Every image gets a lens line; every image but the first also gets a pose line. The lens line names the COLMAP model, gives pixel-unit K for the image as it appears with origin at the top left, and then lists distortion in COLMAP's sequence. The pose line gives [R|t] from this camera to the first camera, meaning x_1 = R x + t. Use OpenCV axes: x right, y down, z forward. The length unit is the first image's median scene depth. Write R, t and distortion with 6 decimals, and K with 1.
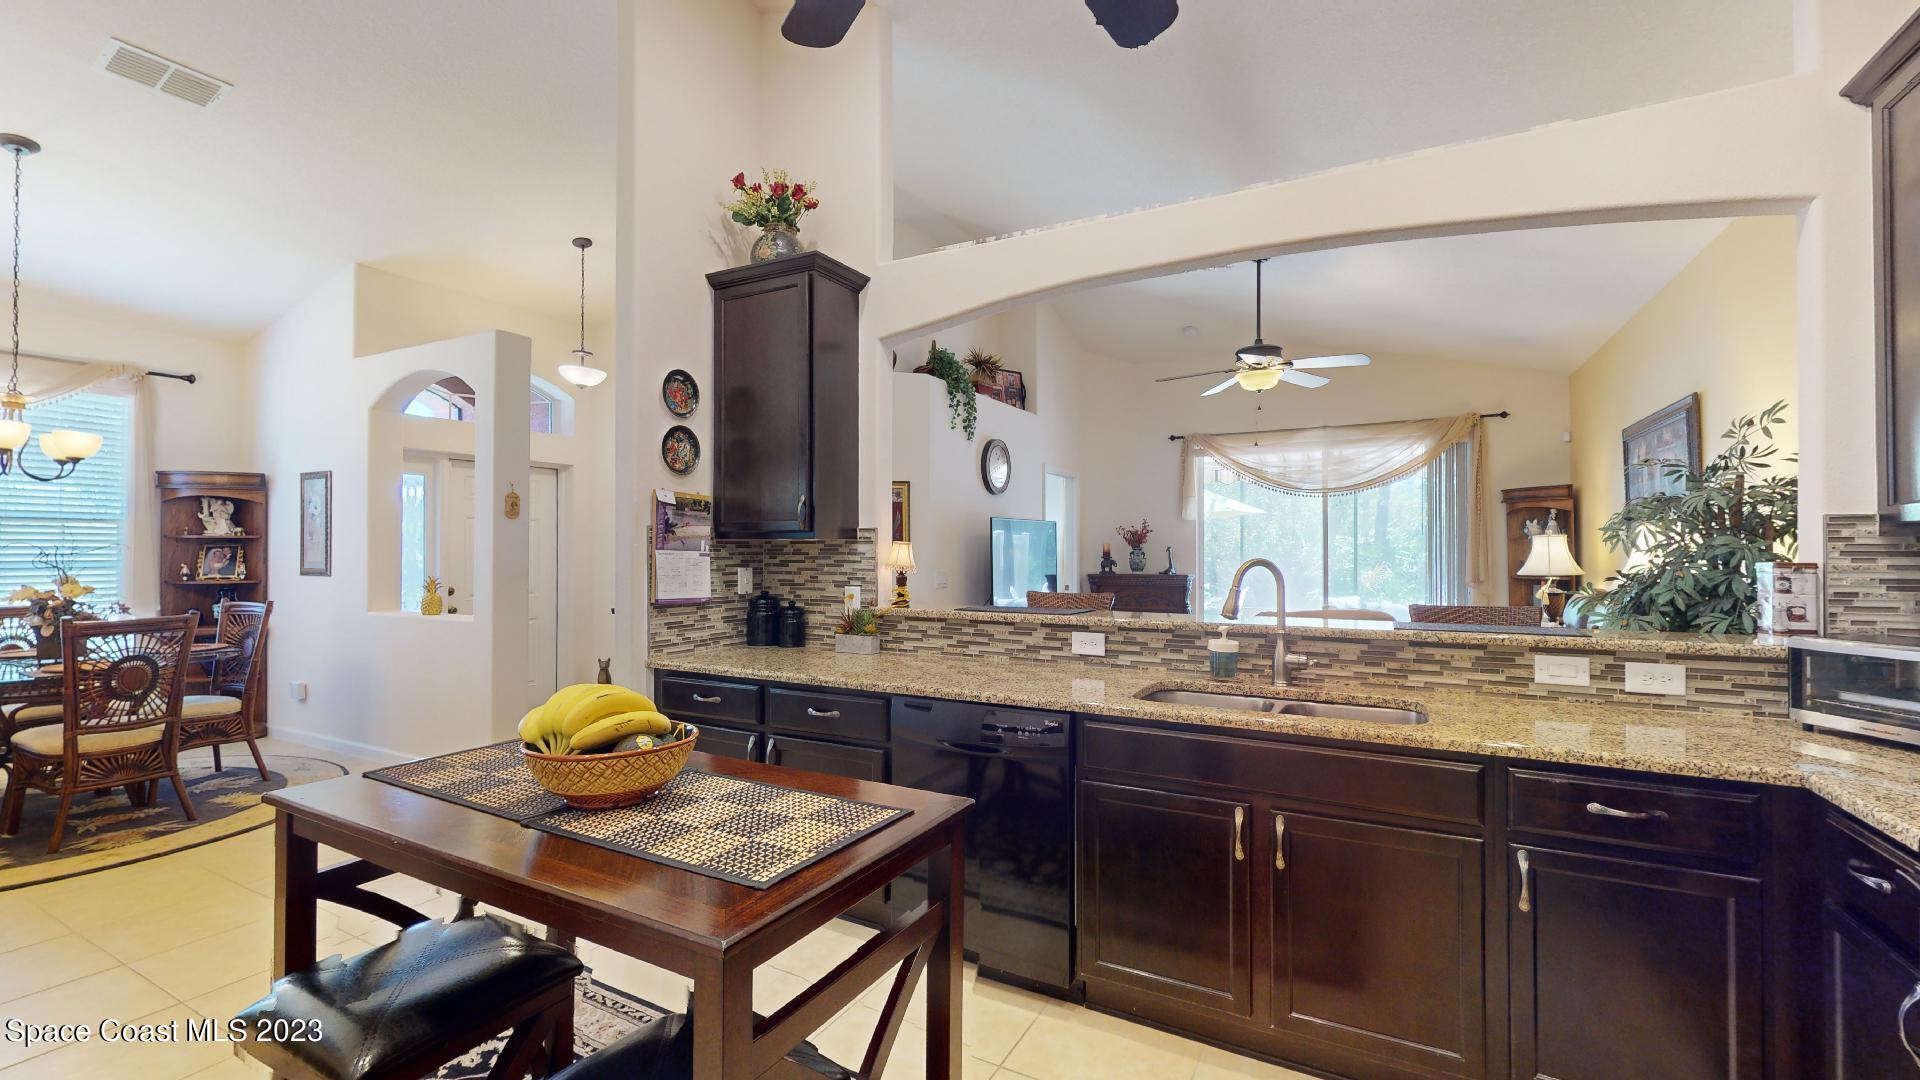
lens RADIAL K [[797.5, 0, 956.2], [0, 797.5, 542.5], [0, 0, 1]] dist [0.000266, -0.000085]
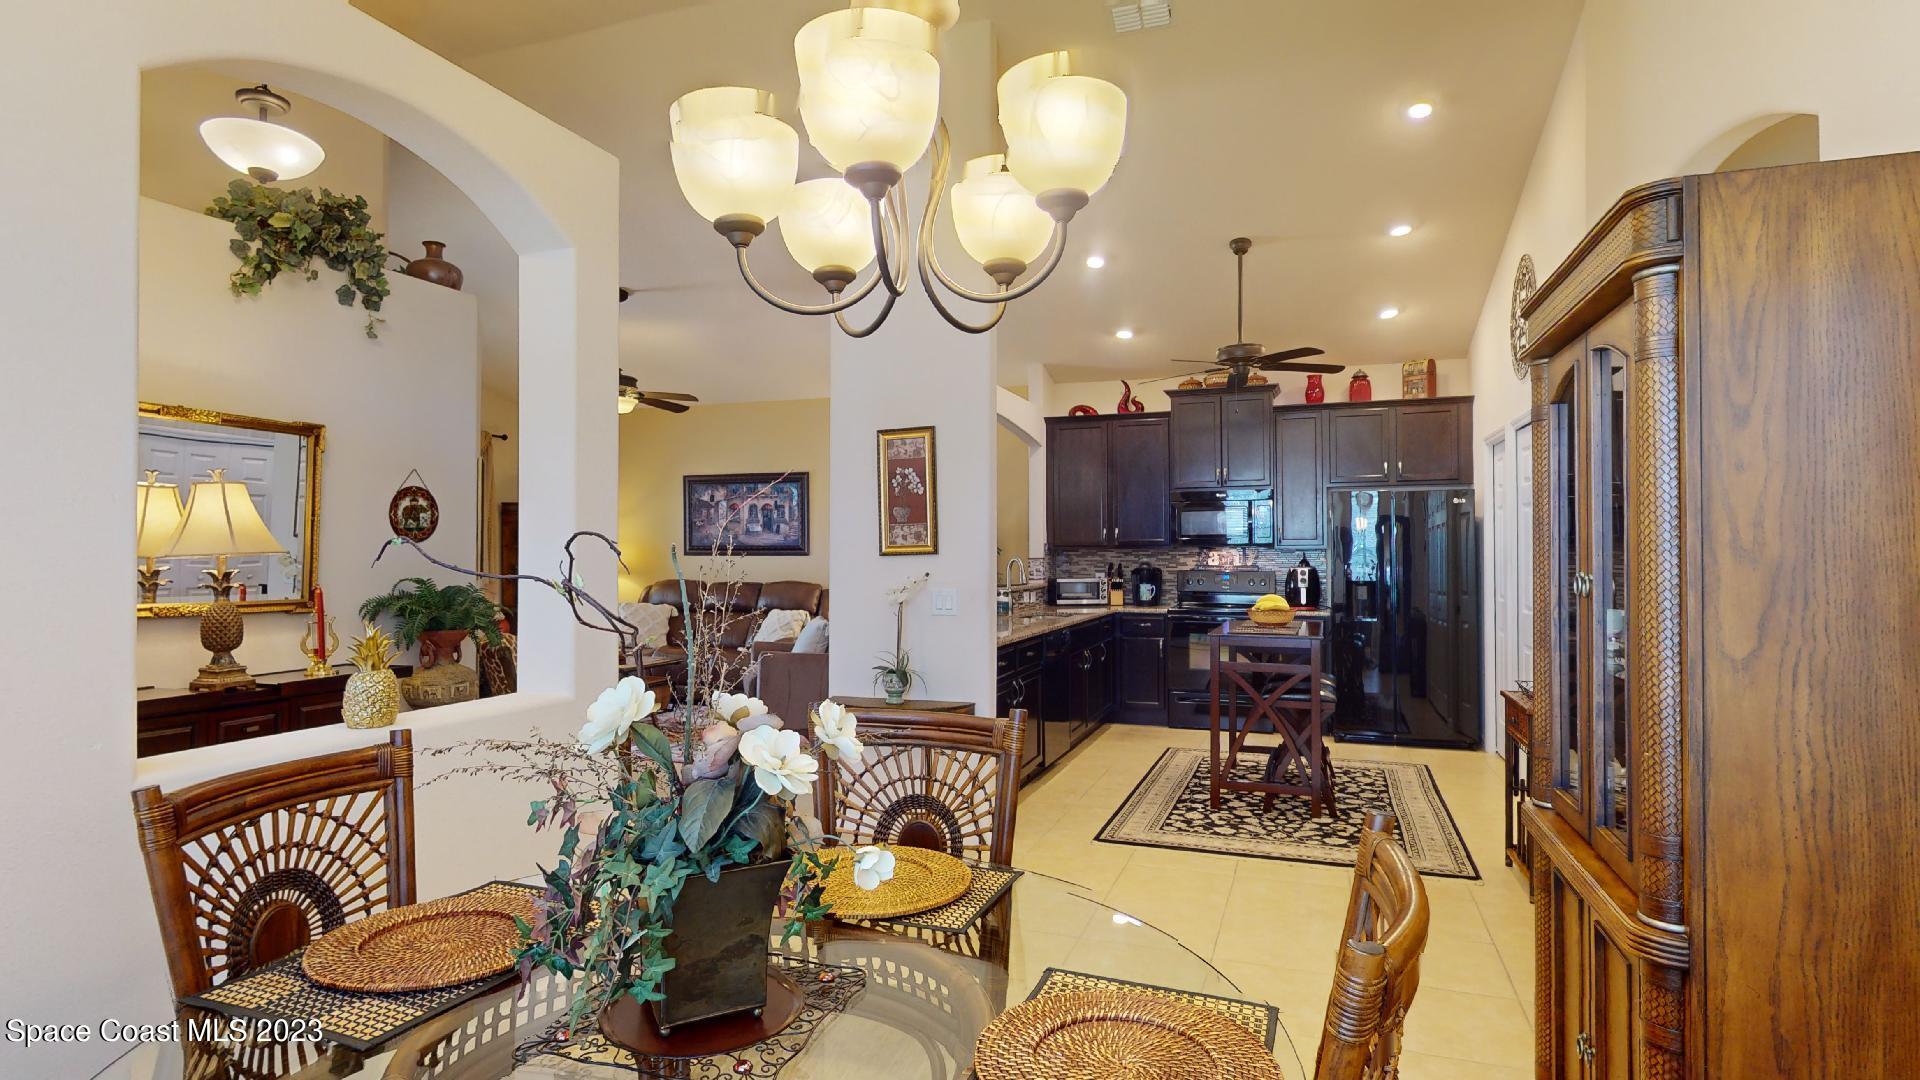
lens RADIAL K [[978.9, 0, 961.8], [0, 978.9, 542.3], [0, 0, 1]] dist [0.001492, -0.000200]
pose [[-0.158525, 0.011367, 0.987290, -1.640394], [-0.008154, 0.999885, -0.012821, 0.009880], [-0.987321, -0.010082, -0.158414, 1.128860]]
